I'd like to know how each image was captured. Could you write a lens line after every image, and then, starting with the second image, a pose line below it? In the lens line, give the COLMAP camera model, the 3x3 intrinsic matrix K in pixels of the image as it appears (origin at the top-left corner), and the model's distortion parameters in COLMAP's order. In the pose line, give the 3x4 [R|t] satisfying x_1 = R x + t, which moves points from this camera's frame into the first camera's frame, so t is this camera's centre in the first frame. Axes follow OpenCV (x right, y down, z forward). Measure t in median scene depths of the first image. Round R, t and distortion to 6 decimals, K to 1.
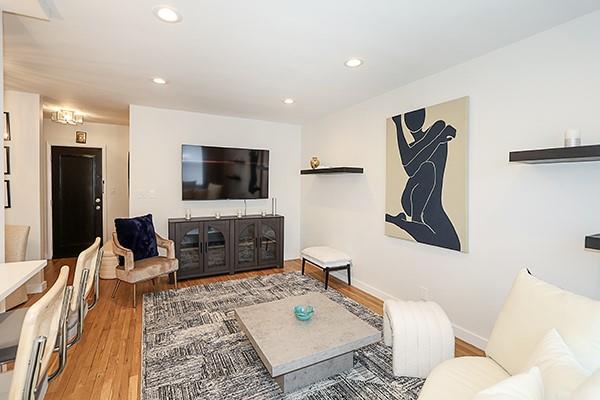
lens RADIAL K [[280.4, 0, 297.5], [0, 280.4, 187.3], [0, 0, 1]] dist [0.000990, -0.021408]
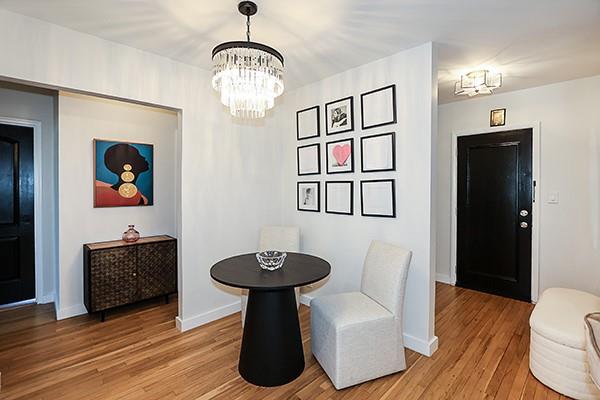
lens RADIAL K [[280.4, 0, 297.5], [0, 280.4, 187.3], [0, 0, 1]] dist [0.000990, -0.021408]
pose [[0.288579, -0.009892, -0.957405, -0.360918], [-0.014427, 0.999788, -0.014678, 0.007258], [0.957347, 0.018048, 0.288375, 0.455706]]
